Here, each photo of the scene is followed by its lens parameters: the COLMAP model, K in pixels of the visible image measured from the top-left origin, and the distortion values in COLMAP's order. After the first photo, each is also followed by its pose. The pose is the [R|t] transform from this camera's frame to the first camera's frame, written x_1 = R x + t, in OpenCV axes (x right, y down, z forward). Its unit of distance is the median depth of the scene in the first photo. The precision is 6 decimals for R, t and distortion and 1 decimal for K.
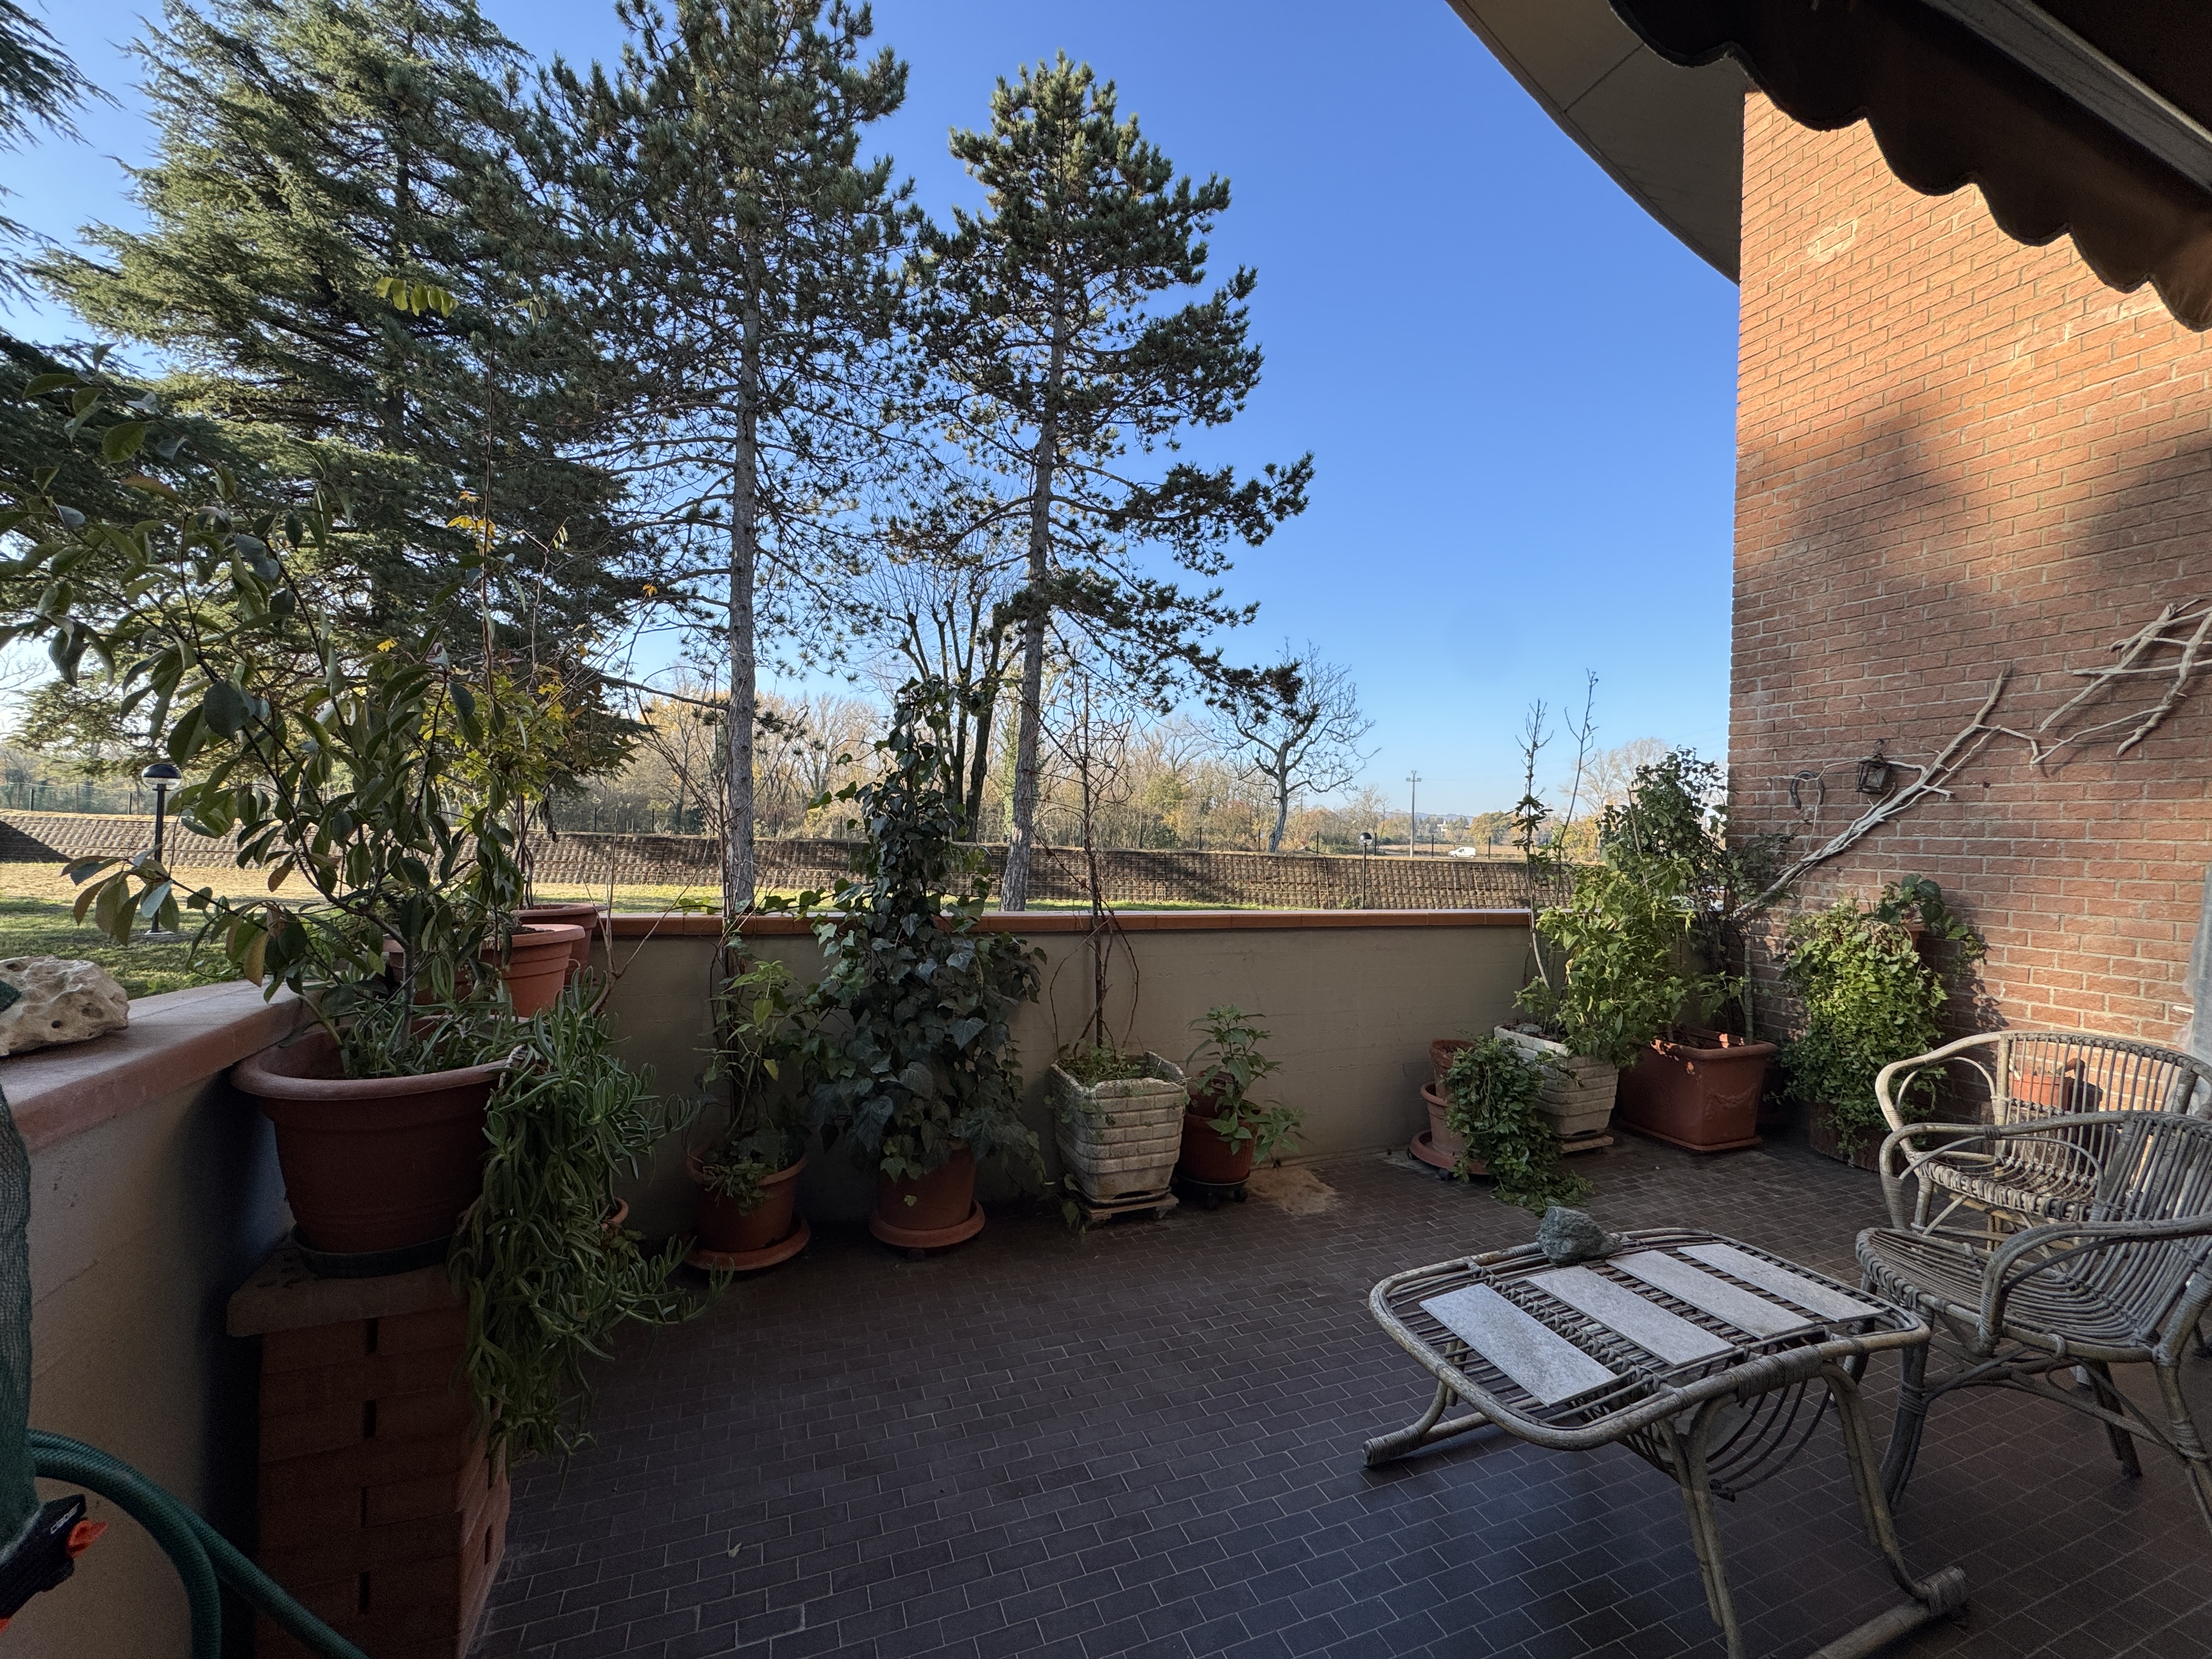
lens RADIAL K [[877.5, 0, 1108.5], [0, 877.5, 825.1], [0, 0, 1]] dist [-0.003043, 0.000235]
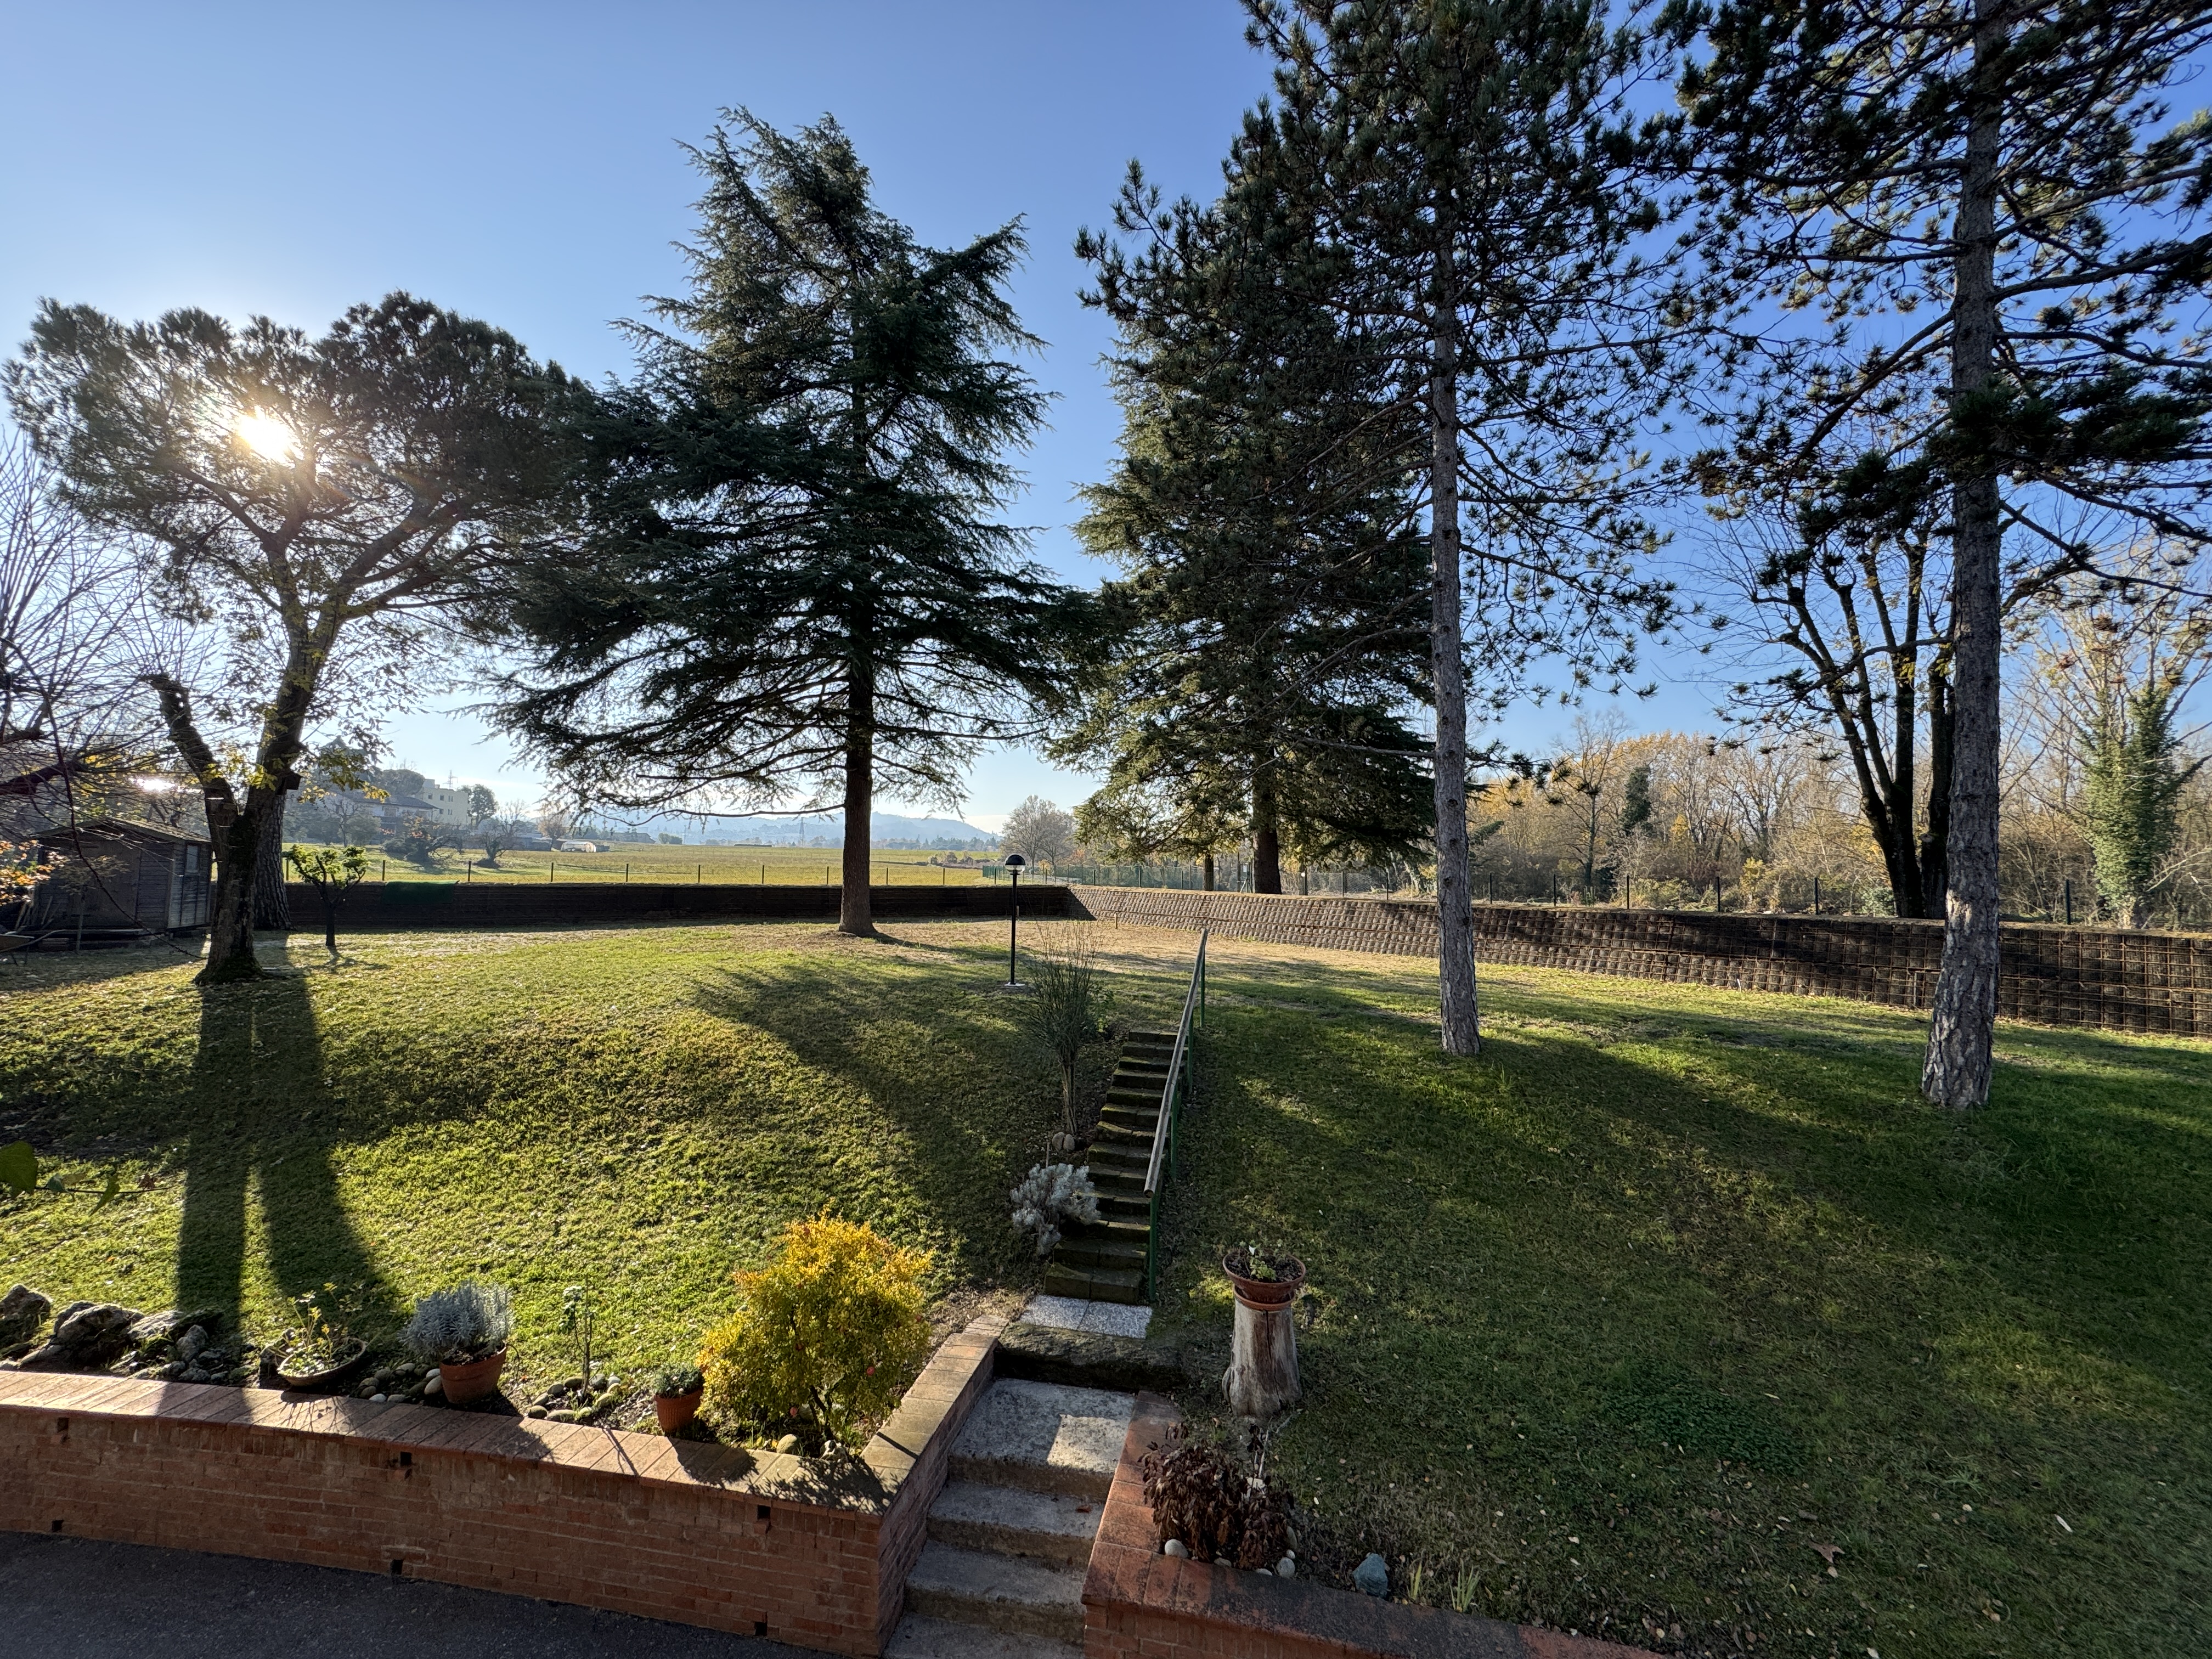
lens RADIAL K [[877.5, 0, 1107.6], [0, 877.5, 826.7], [0, 0, 1]] dist [-0.003043, 0.000235]
pose [[0.559282, -0.065402, -0.826394, 0.054230], [0.011142, 0.997386, -0.071393, -0.010324], [0.828903, 0.030722, 0.558549, 0.249032]]
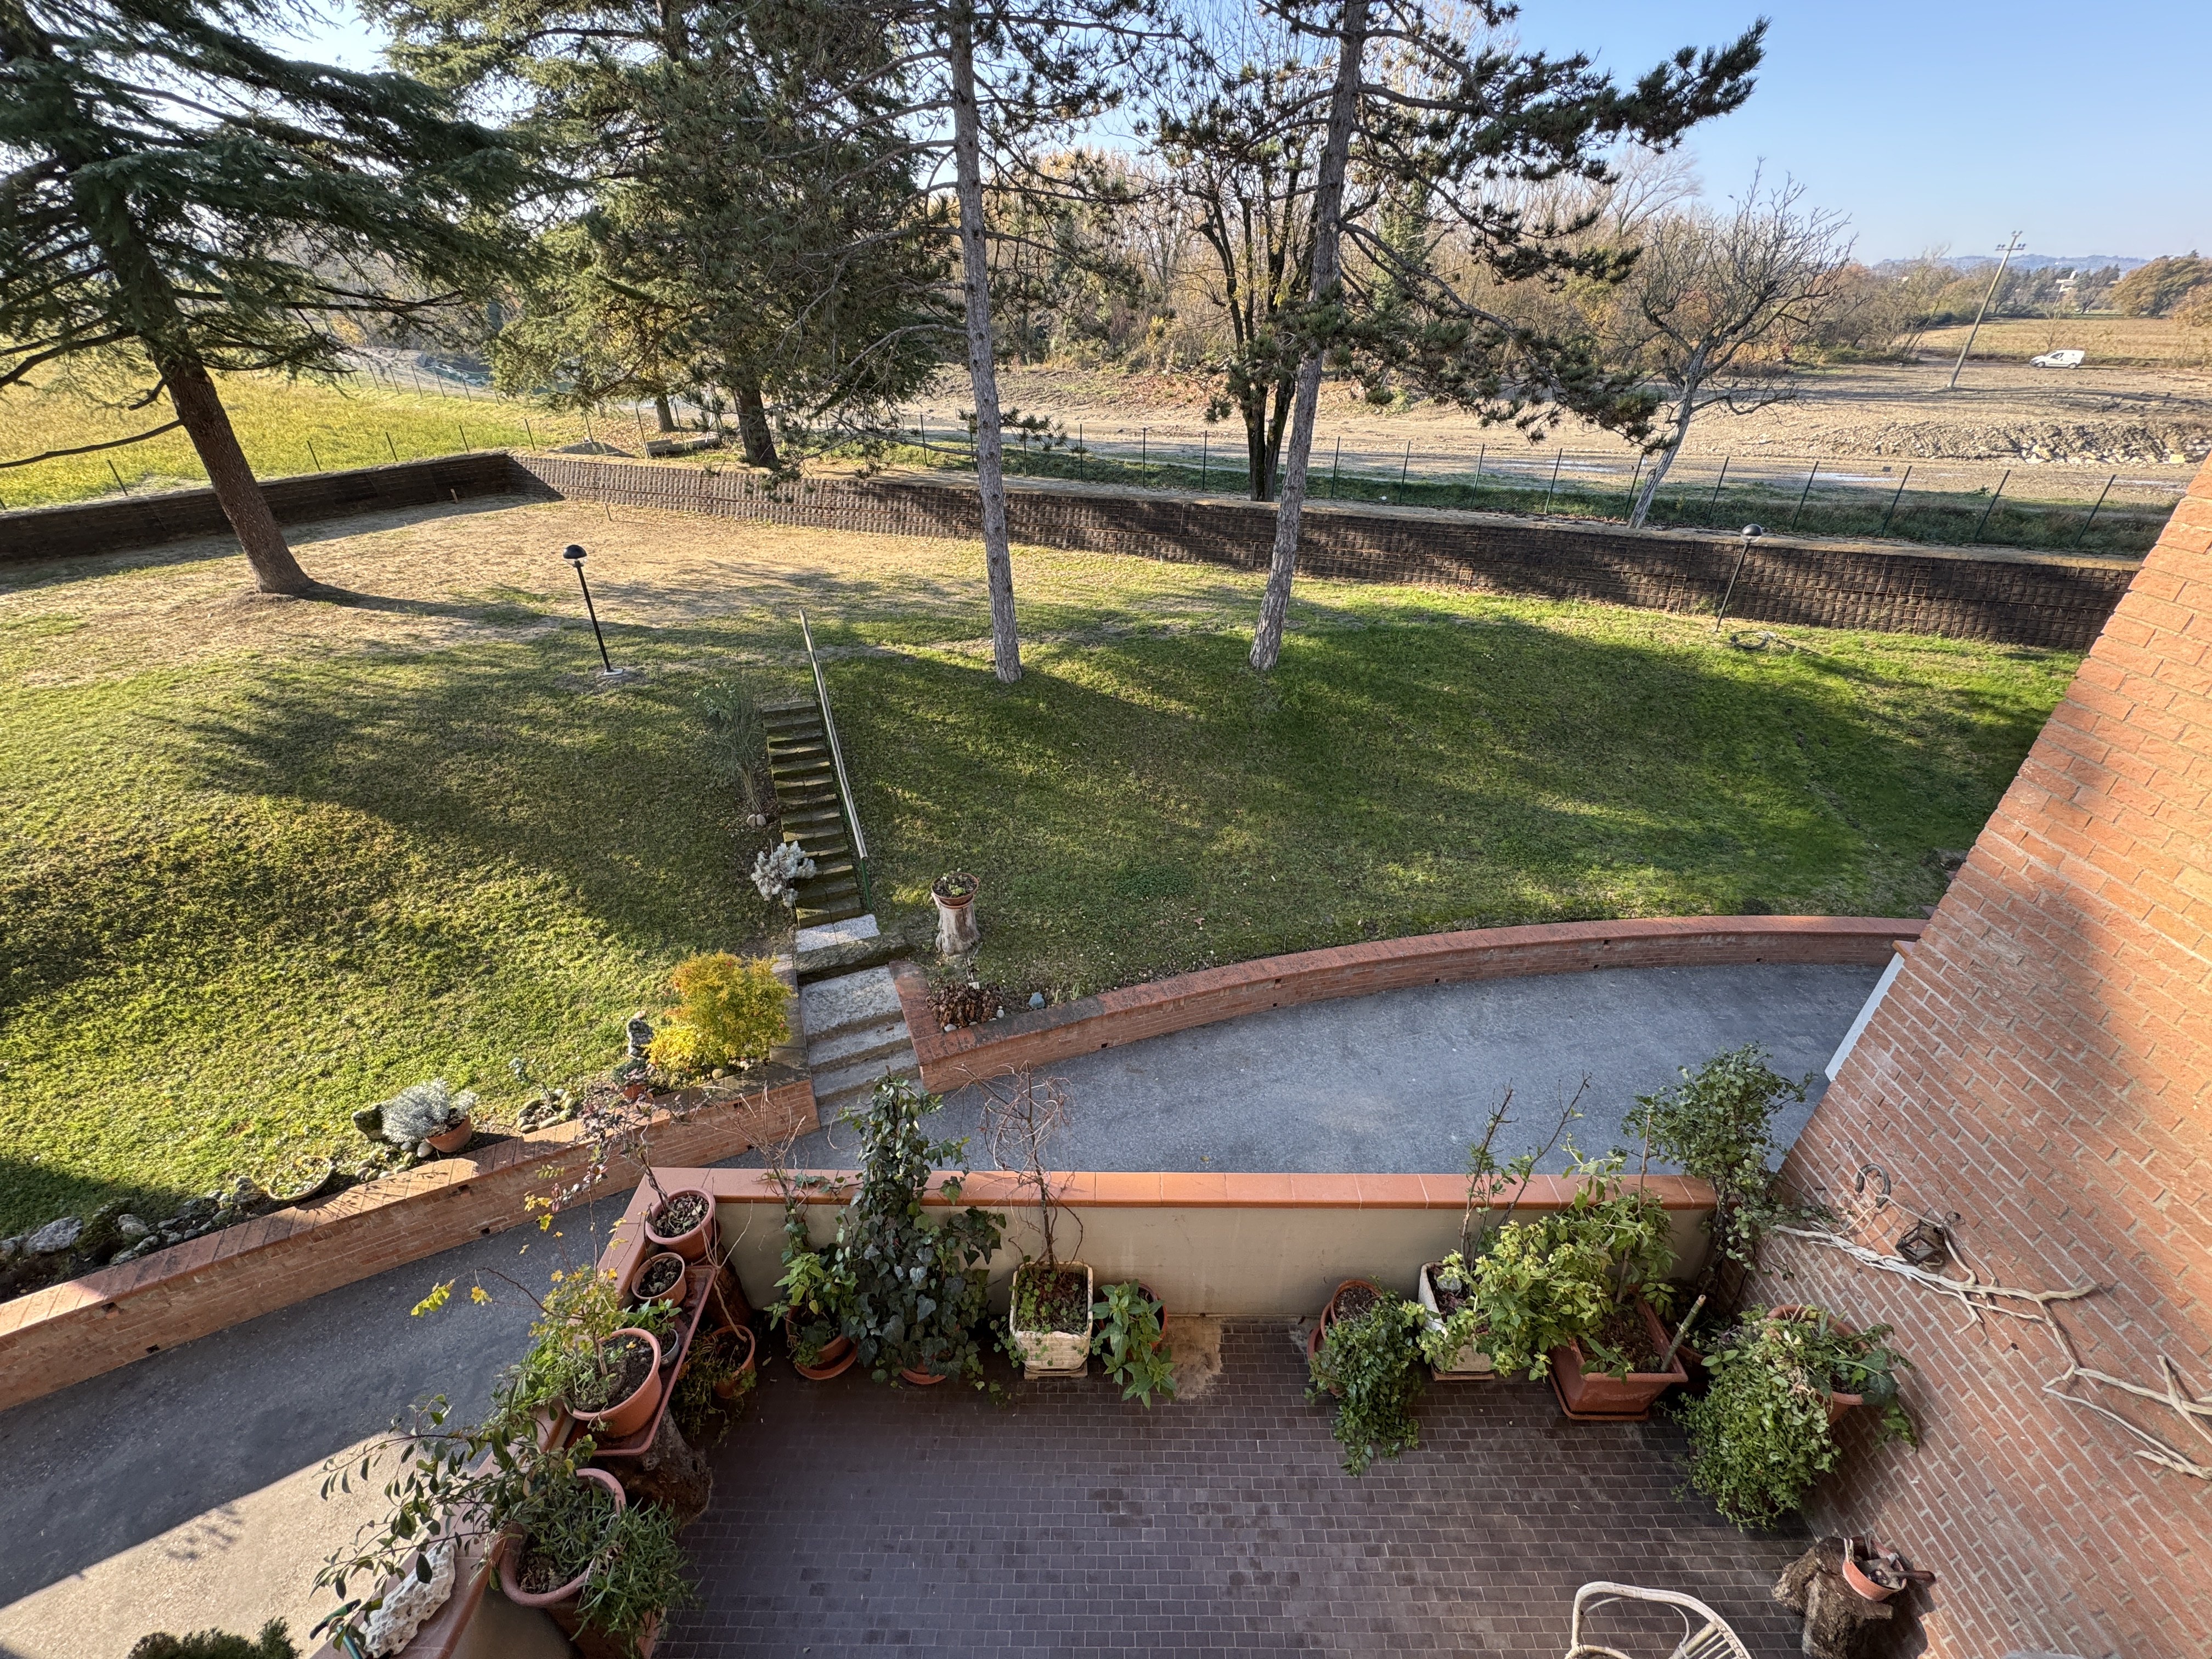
lens RADIAL K [[877.5, 0, 1108.9], [0, 877.5, 828.7], [0, 0, 1]] dist [-0.003043, 0.000235]
pose [[0.926507, 0.169384, -0.335996, 0.091425], [0.027291, 0.860346, 0.508979, -0.225231], [0.375286, -0.480742, 0.792495, 0.055330]]
